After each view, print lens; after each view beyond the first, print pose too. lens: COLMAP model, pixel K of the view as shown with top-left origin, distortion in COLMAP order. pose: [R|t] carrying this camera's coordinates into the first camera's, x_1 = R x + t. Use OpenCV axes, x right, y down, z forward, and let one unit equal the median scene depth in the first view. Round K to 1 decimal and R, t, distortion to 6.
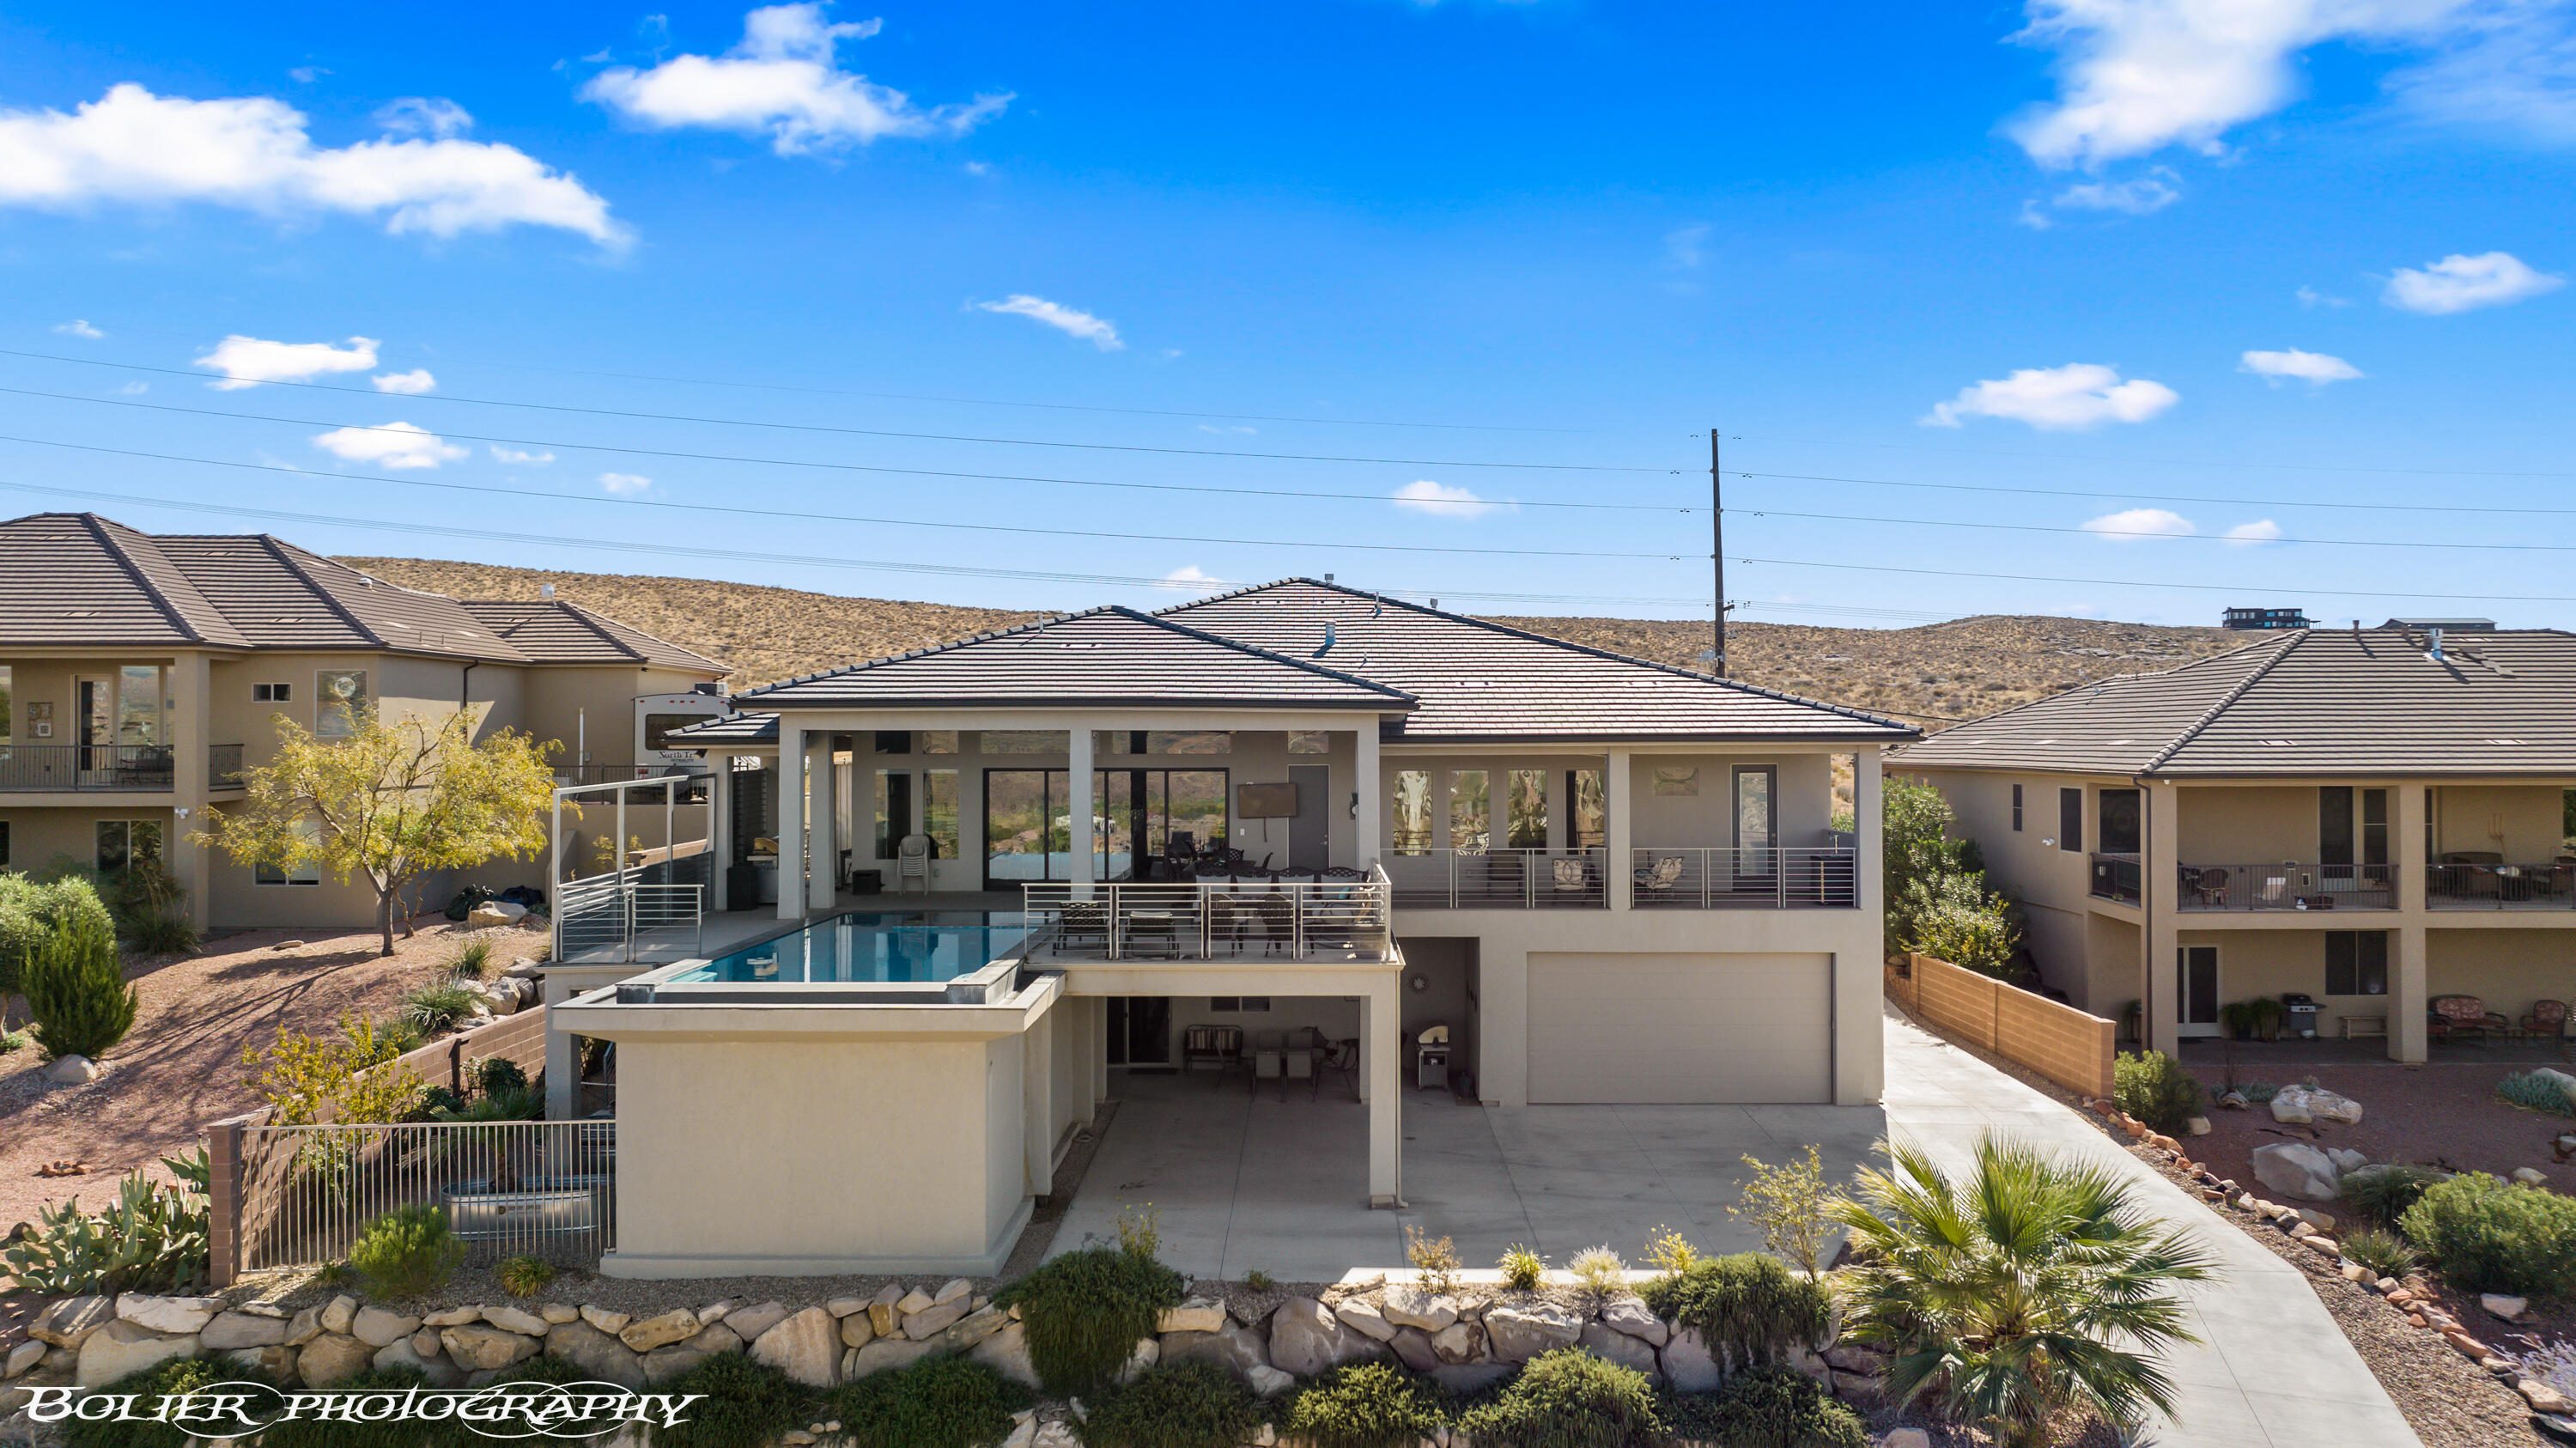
lens RADIAL K [[1834.5, 0, 1288.9], [0, 1834.5, 724.3], [0, 0, 1]] dist [-0.026975, 0.001937]
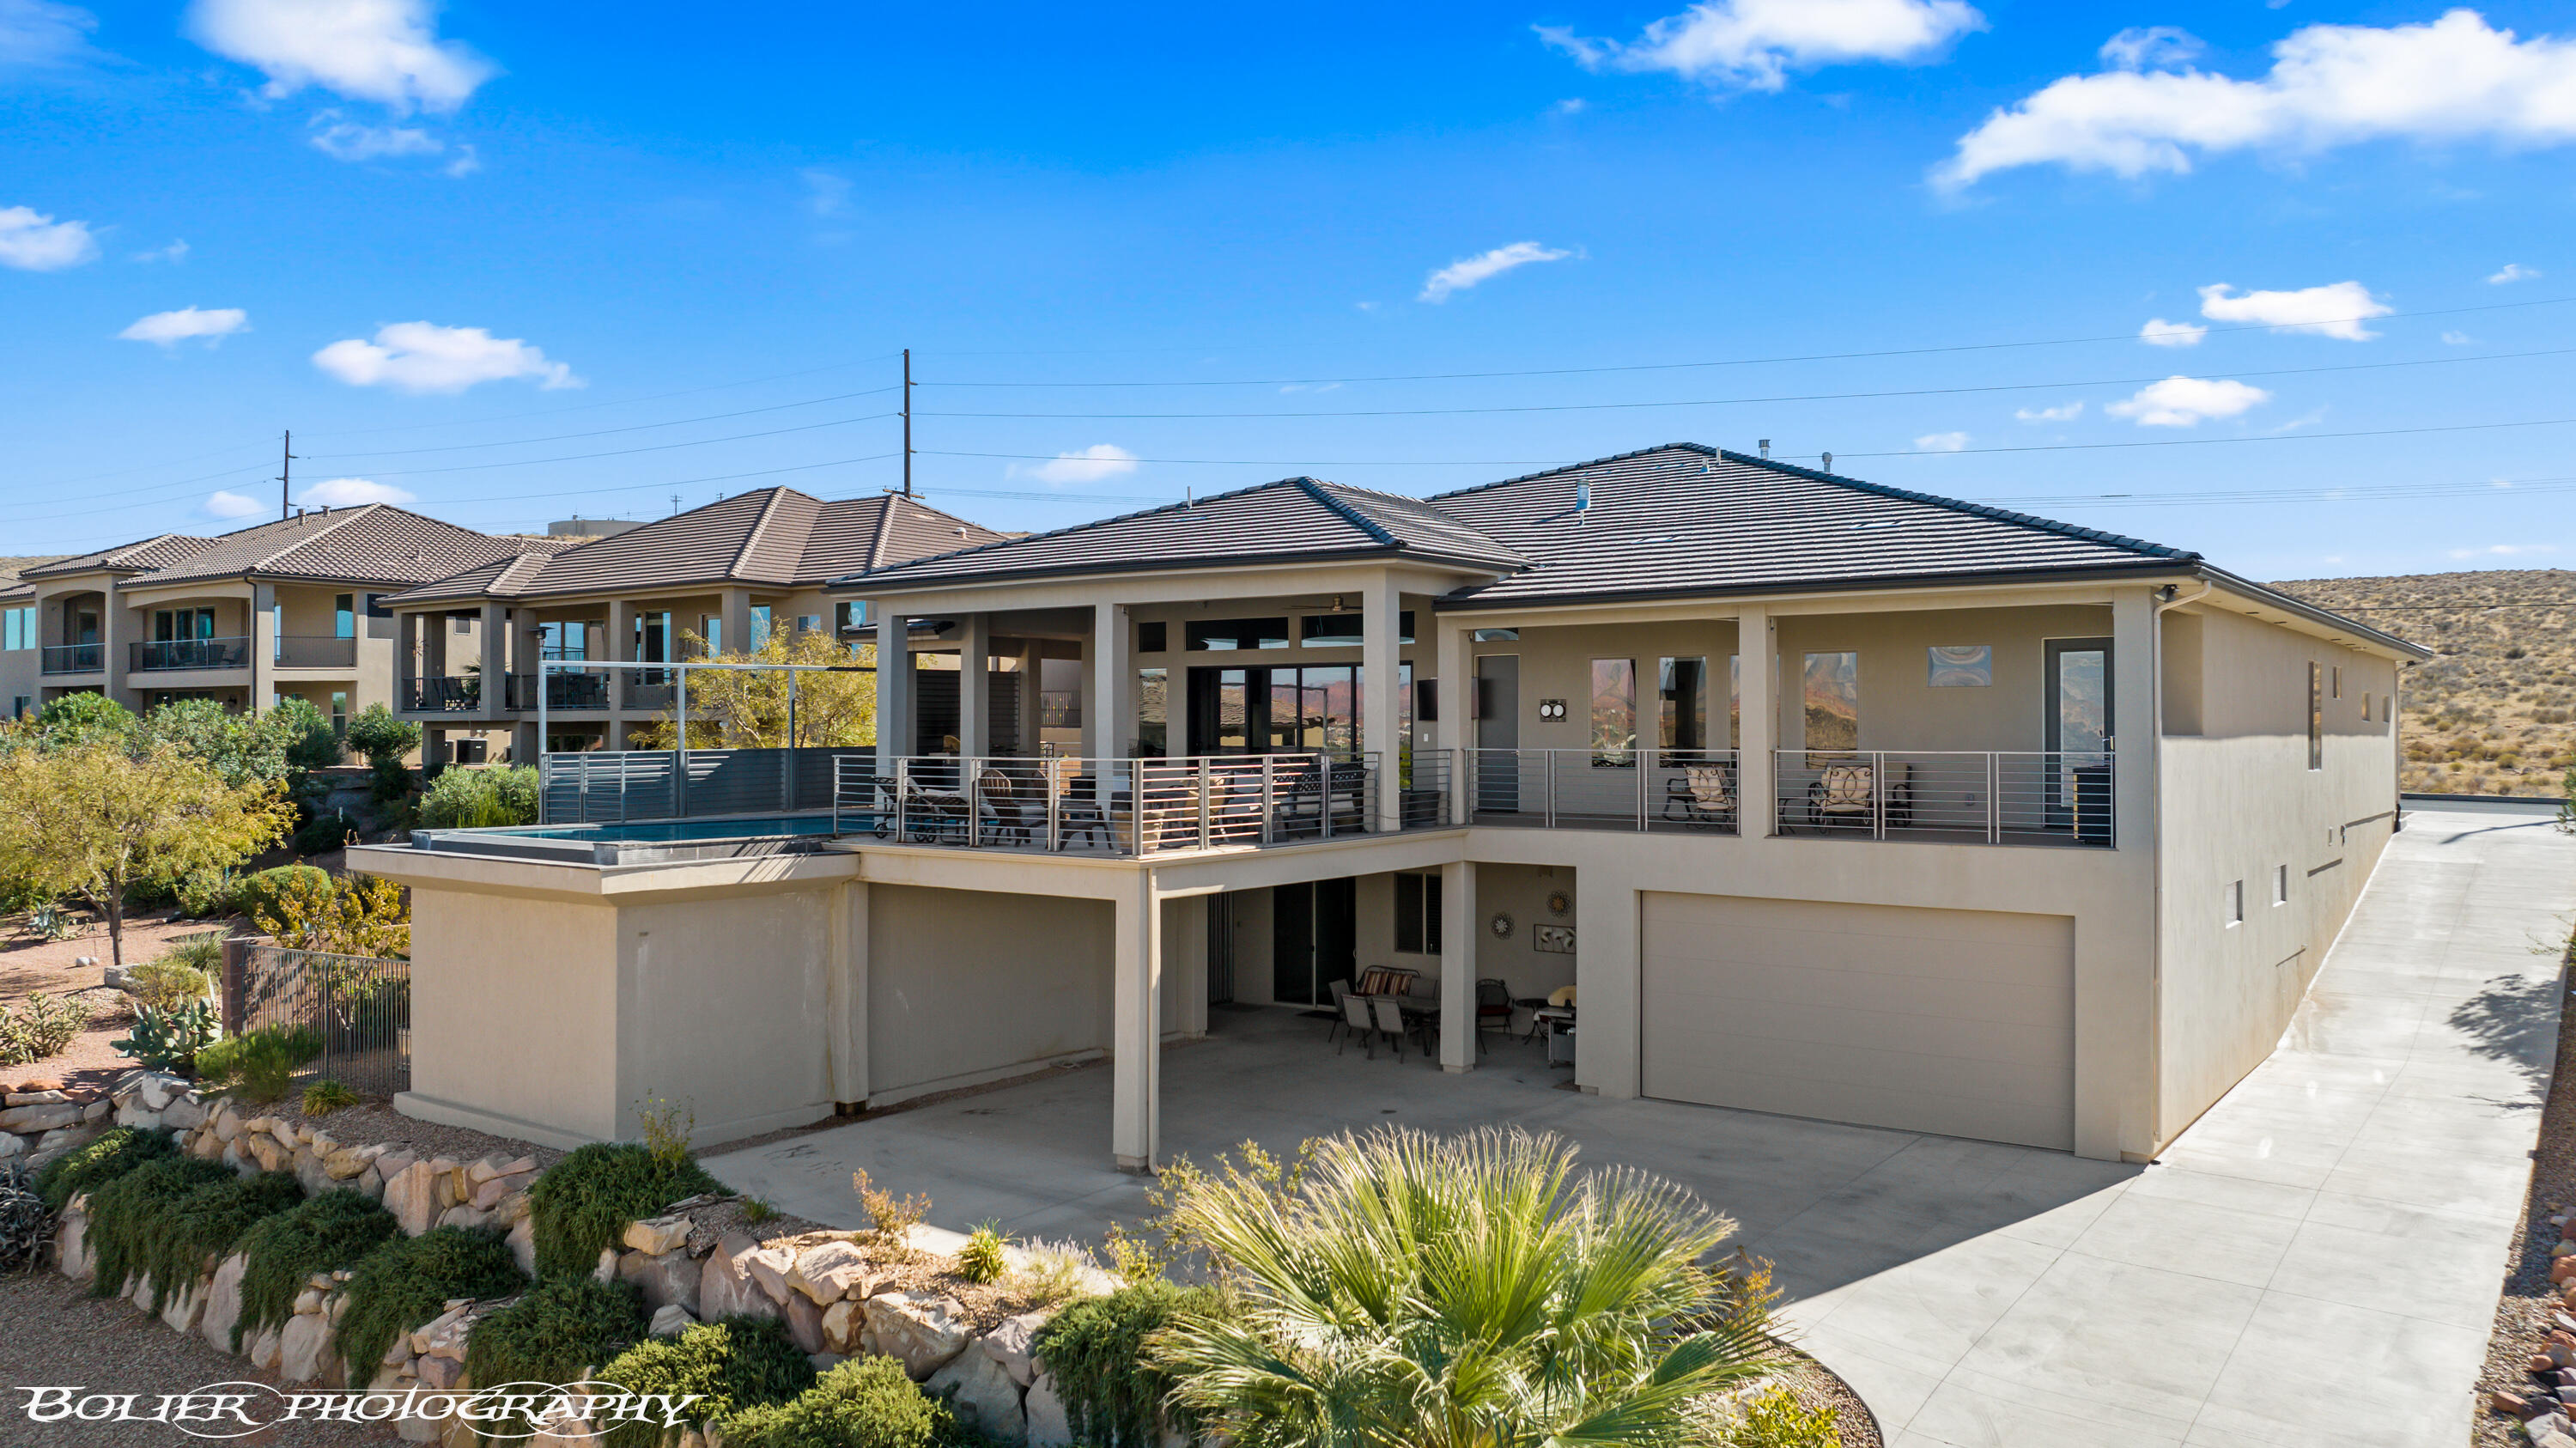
lens RADIAL K [[1834.5, 0, 1288.9], [0, 1834.5, 724.3], [0, 0, 1]] dist [-0.026975, 0.001937]
pose [[0.804057, -0.000797, -0.594552, 0.399583], [0.001578, 0.999998, 0.000795, 0.049798], [0.594551, -0.001577, 0.804057, 0.286321]]
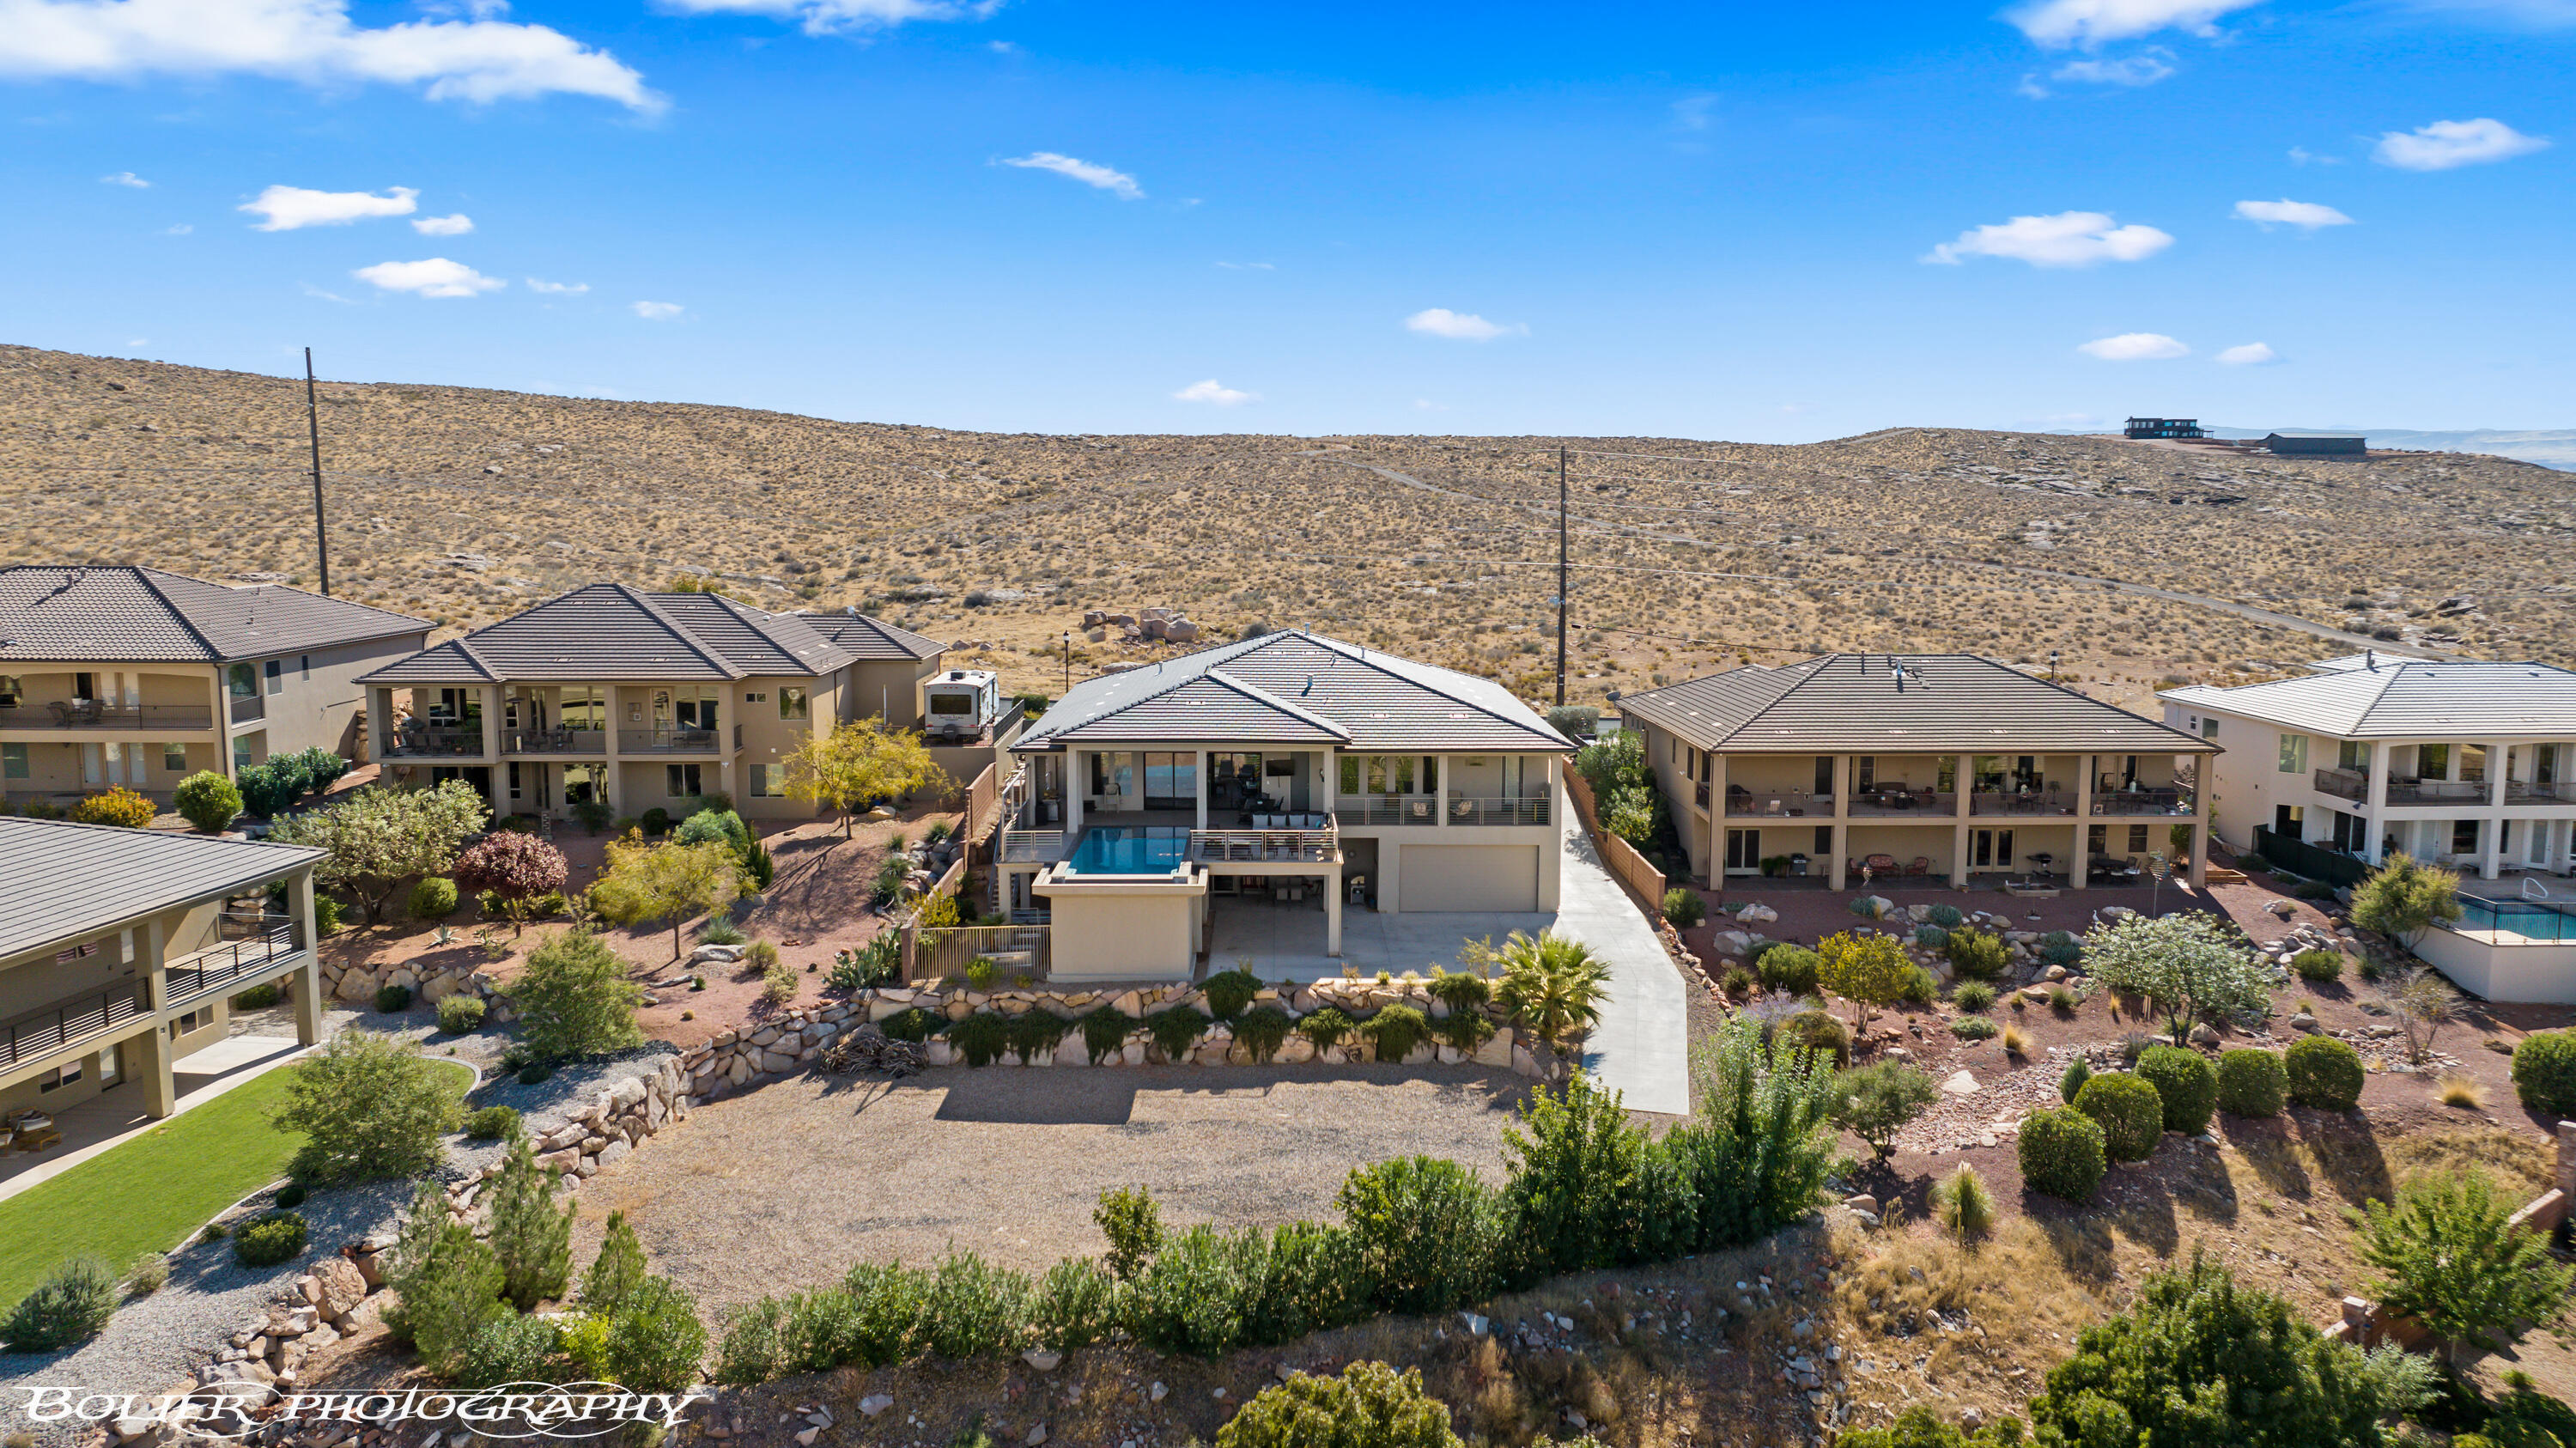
lens RADIAL K [[1757.4, 0, 1293.2], [0, 1757.4, 727.0], [0, 0, 1]] dist [-0.027708, -0.000975]
pose [[0.999628, 0.002614, 0.027159, -0.049838], [-0.005911, 0.992507, 0.122042, -0.243859], [-0.026636, -0.122158, 0.992153, -0.960581]]
